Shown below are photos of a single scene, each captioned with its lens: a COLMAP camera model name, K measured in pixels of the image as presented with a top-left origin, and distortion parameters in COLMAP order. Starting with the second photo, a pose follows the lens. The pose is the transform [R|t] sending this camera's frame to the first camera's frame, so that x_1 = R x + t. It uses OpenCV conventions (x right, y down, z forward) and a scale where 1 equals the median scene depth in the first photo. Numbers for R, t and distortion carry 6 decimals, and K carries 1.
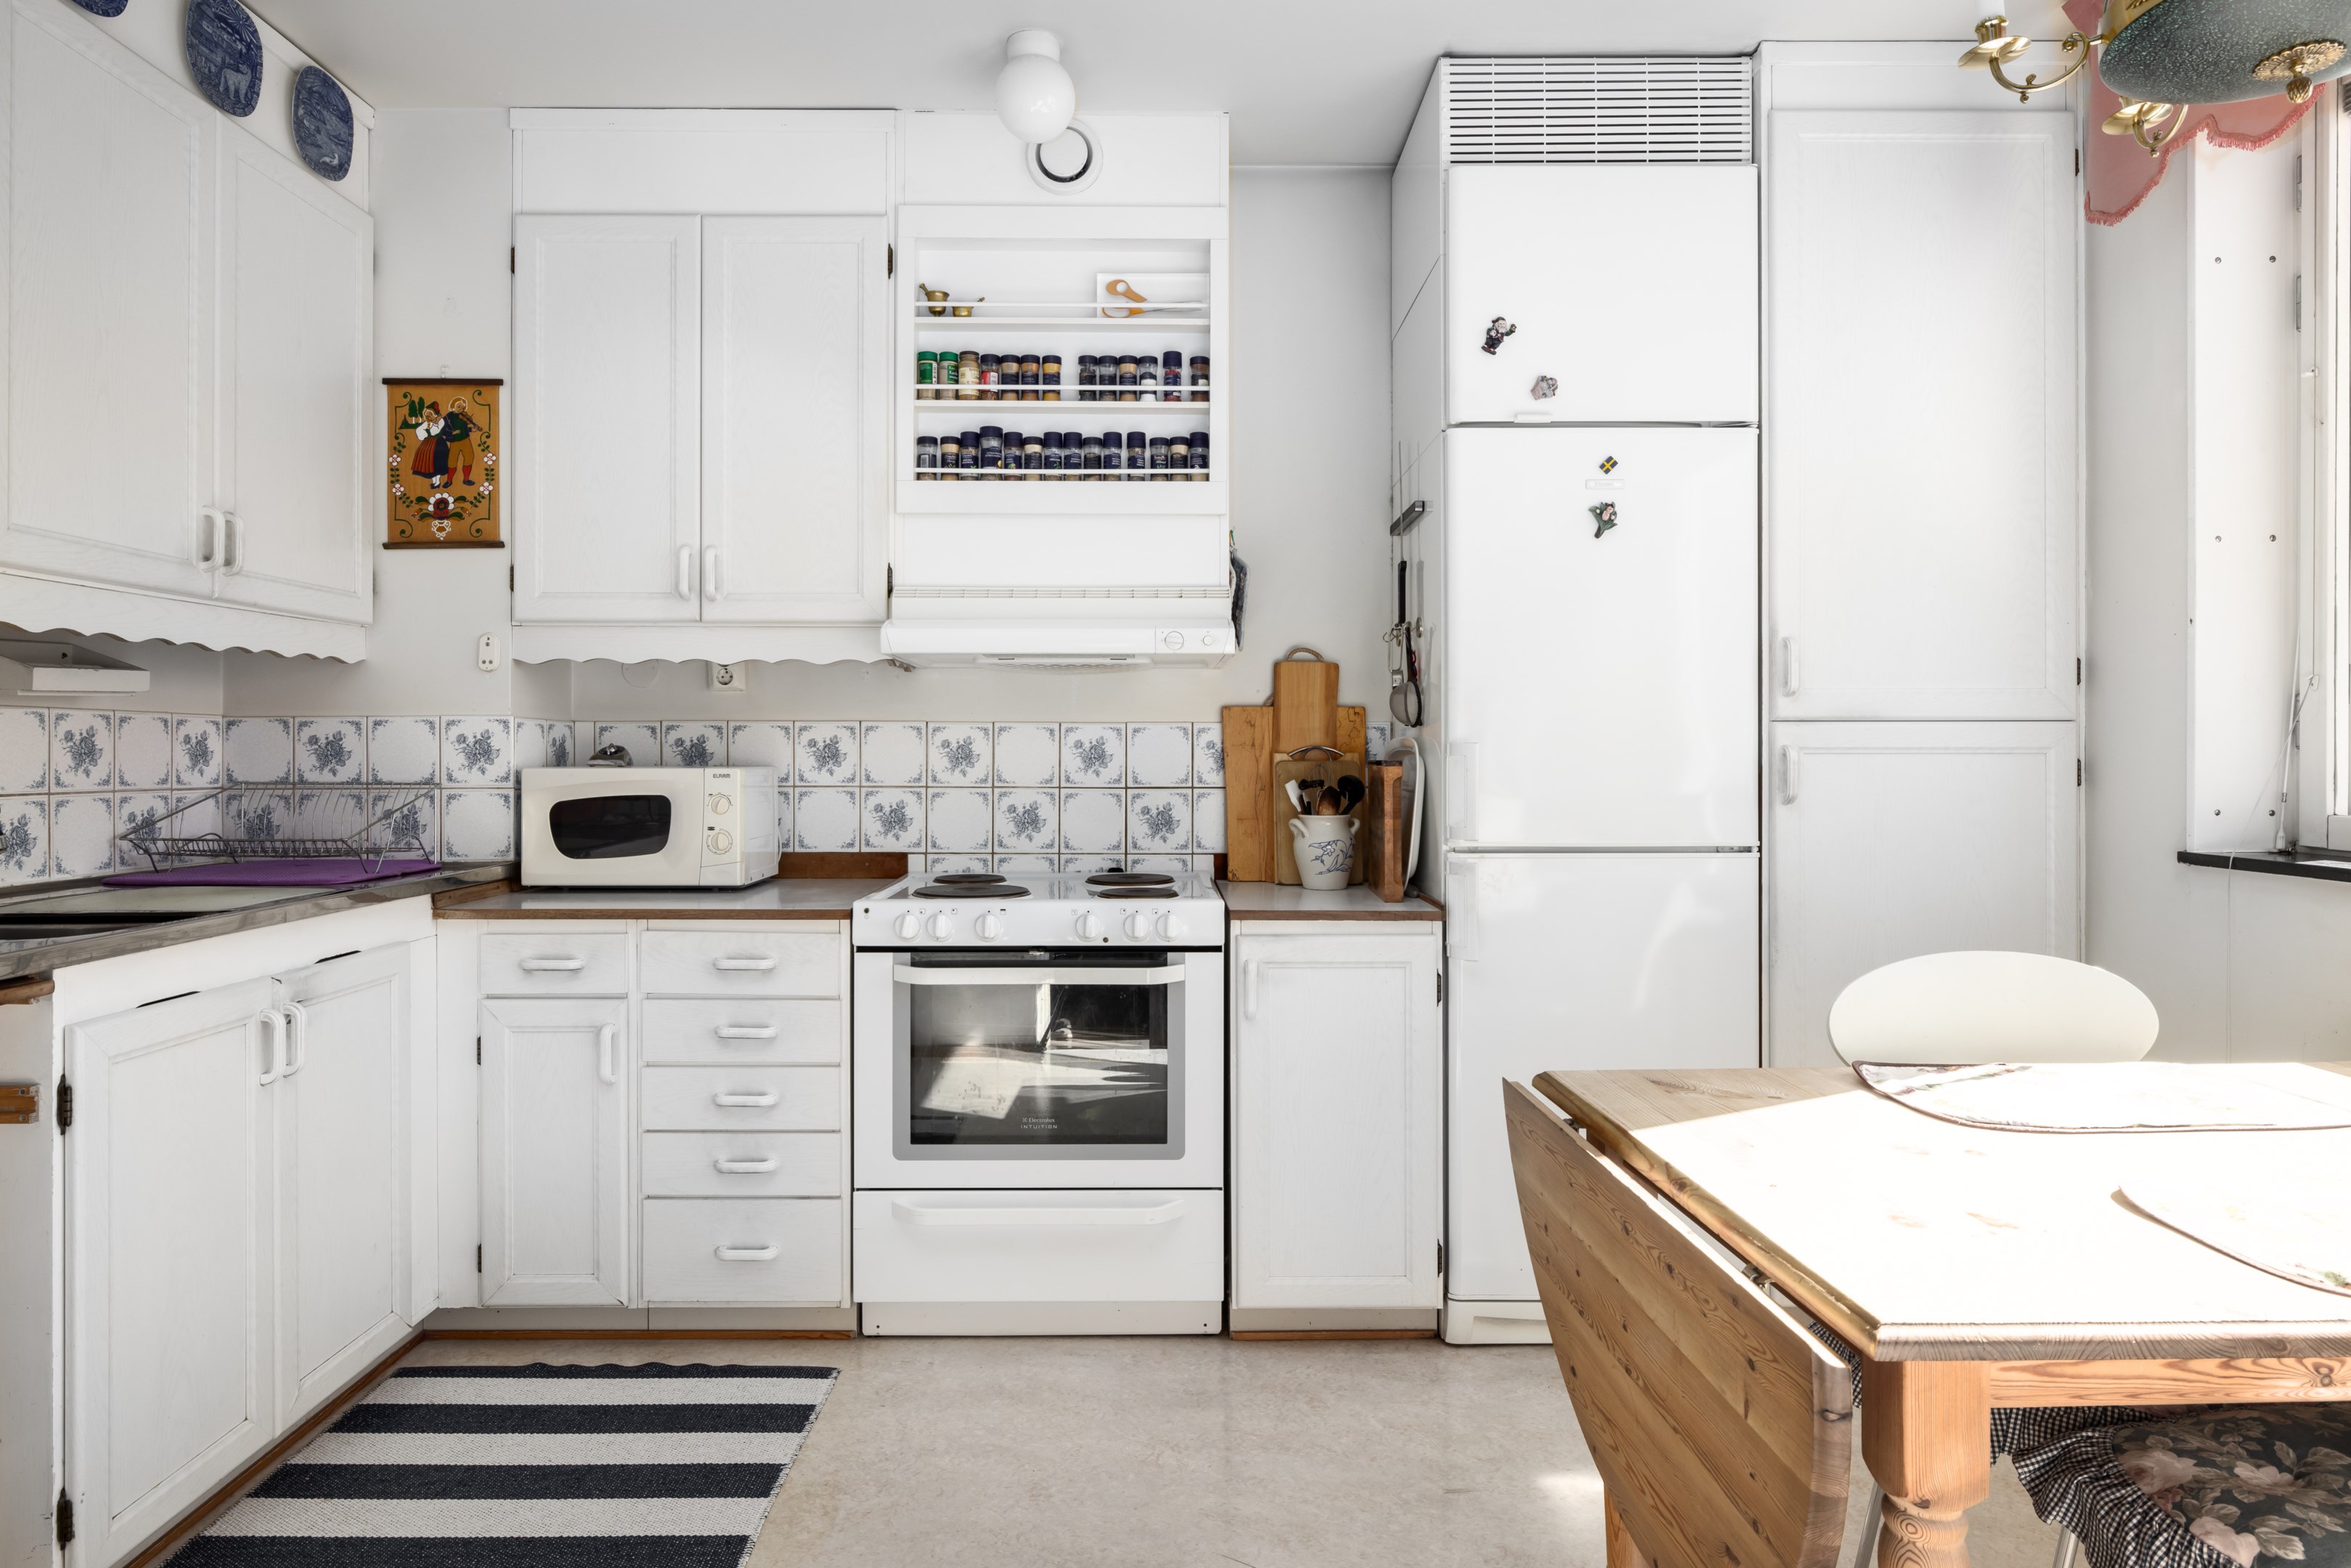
lens RADIAL K [[1369.1, 0, 1168.3], [0, 1369.1, 763.3], [0, 0, 1]] dist [-0.002948, 0.014800]
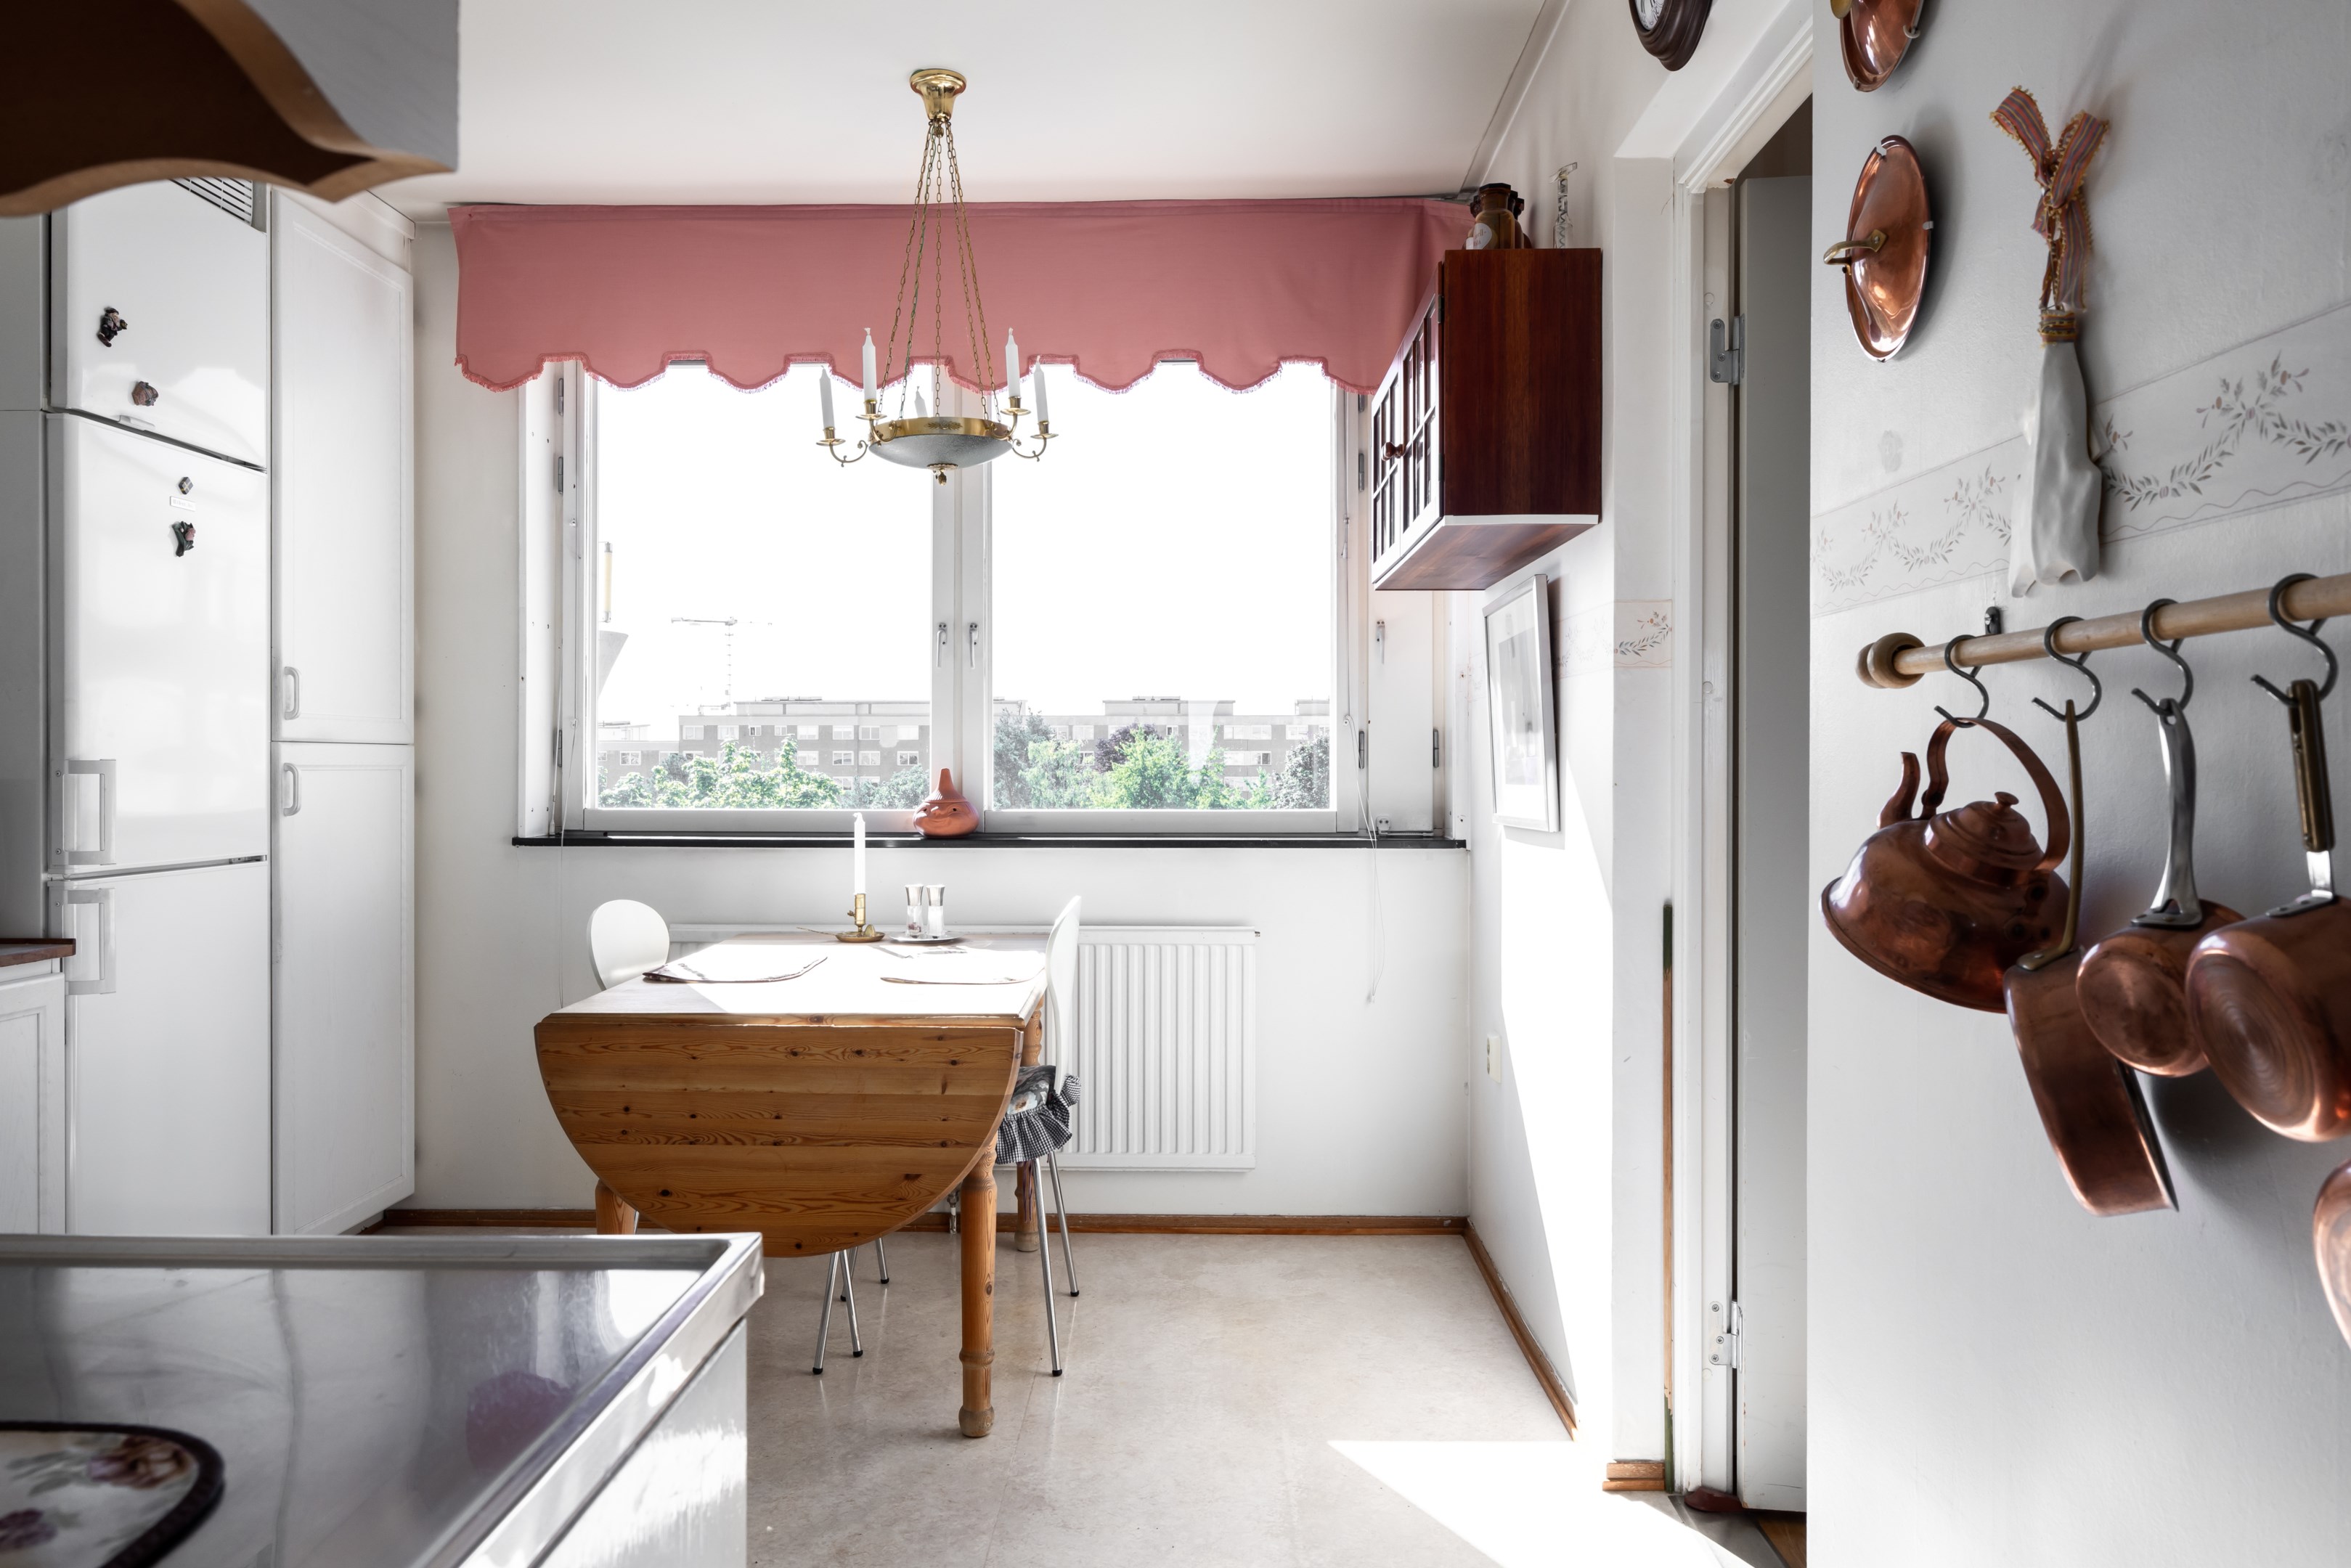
lens RADIAL K [[1607.6, 0, 1164.1], [0, 1607.6, 778.6], [0, 0, 1]] dist [-0.001701, -0.000142]
pose [[0.020180, -0.011120, 0.999735, -0.848961], [0.007783, 0.999910, 0.010965, -0.009433], [-0.999766, 0.007560, 0.020265, 0.257857]]
